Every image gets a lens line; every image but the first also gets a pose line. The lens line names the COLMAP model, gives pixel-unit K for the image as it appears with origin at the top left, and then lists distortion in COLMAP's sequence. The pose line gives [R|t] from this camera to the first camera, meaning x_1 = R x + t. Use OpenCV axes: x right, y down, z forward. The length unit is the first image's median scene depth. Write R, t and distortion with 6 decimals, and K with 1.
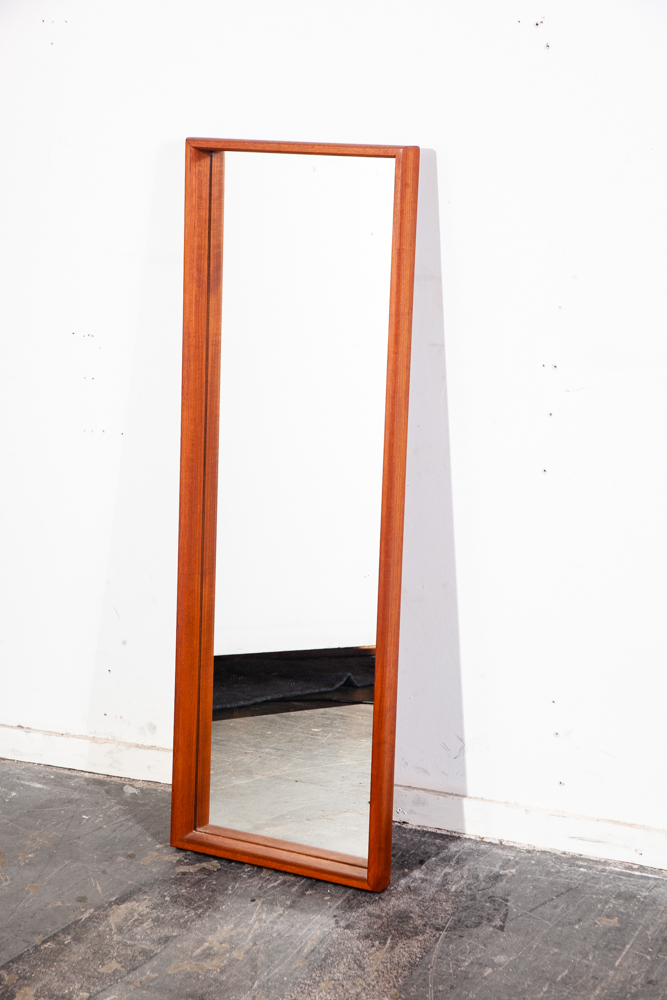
lens RADIAL K [[2200.7, 0, 333.5], [0, 2200.7, 500.0], [0, 0, 1]] dist [0.533496, 0.023486]
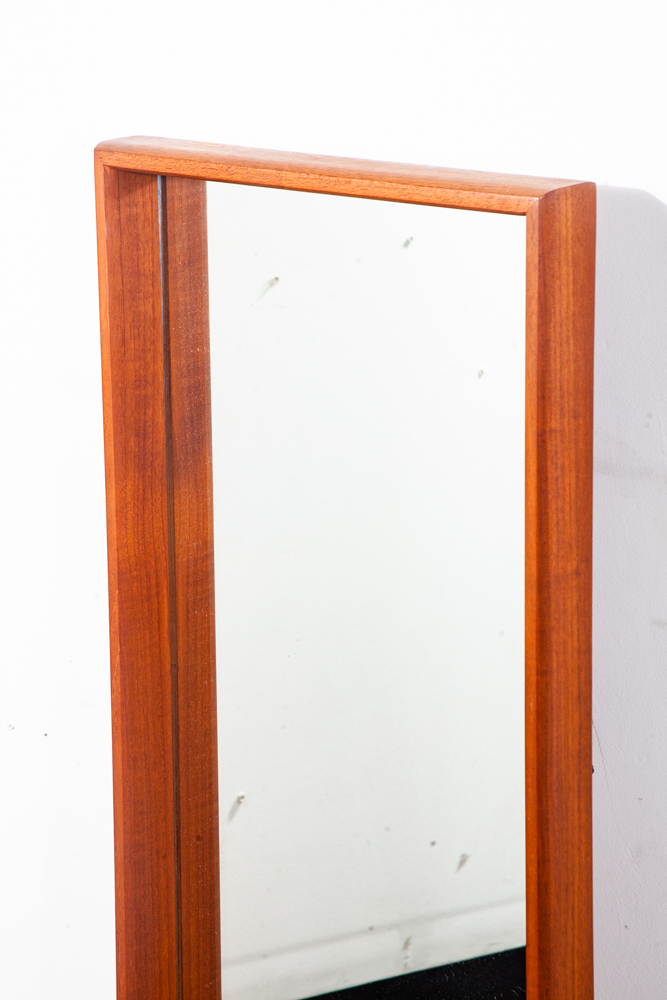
lens RADIAL K [[3059.5, 0, 333.5], [0, 3059.5, 500.0], [0, 0, 1]] dist [0.503418, 0.424291]
pose [[0.978968, 0.003330, -0.203985, 0.102361], [0.011759, 0.997284, 0.072714, -0.134754], [0.203673, -0.073583, 0.976270, 0.410545]]
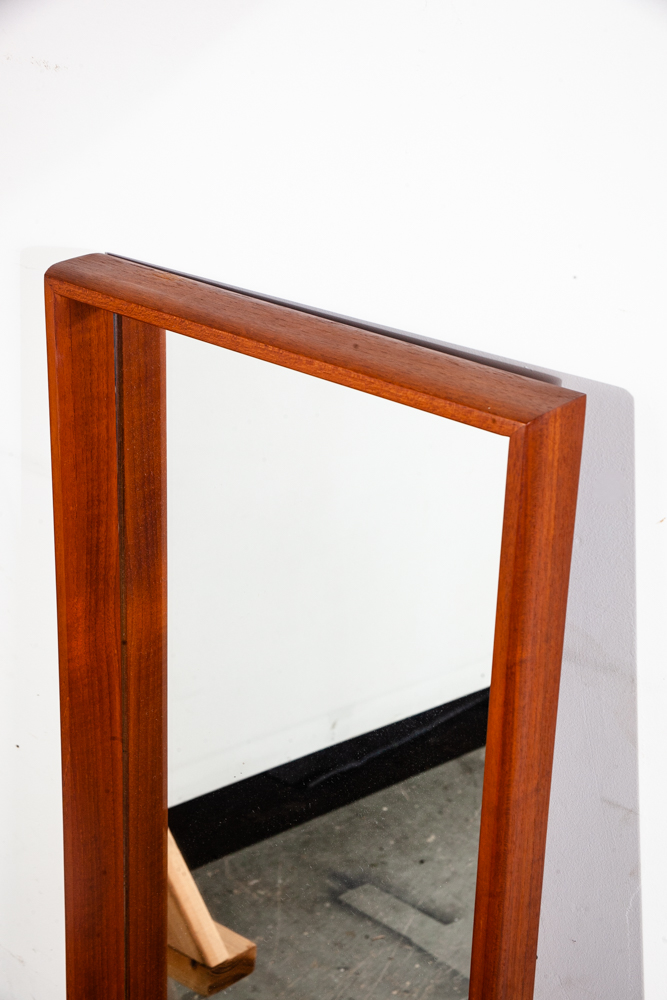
lens RADIAL K [[1799.1, 0, 331.3], [0, 1799.1, 538.7], [0, 0, 1]] dist [0.213246, 0.043501]
pose [[0.981648, 0.075841, -0.174971, 0.048815], [-0.029085, 0.966326, 0.255671, -0.199776], [0.188469, -0.245890, 0.950798, 0.670110]]
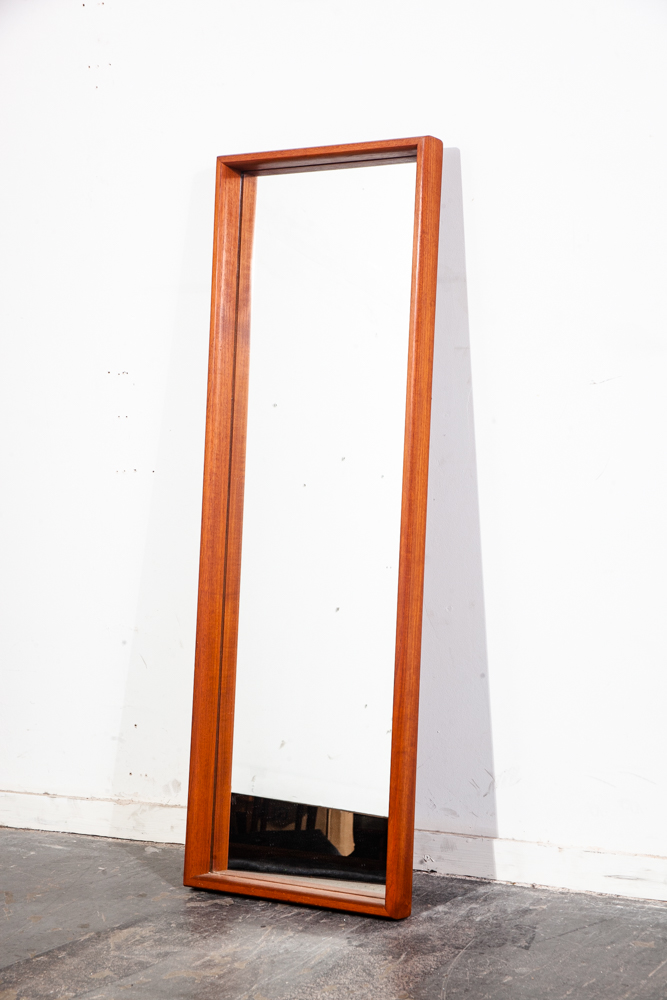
lens RADIAL K [[1976.0, 0, 333.5], [0, 1976.0, 500.0], [0, 0, 1]] dist [0.445926, -0.207771]
pose [[0.998044, 0.007345, -0.062084, 0.044302], [-0.019719, 0.979364, -0.201139, 0.172727], [0.059325, 0.201970, 0.977593, 0.142035]]
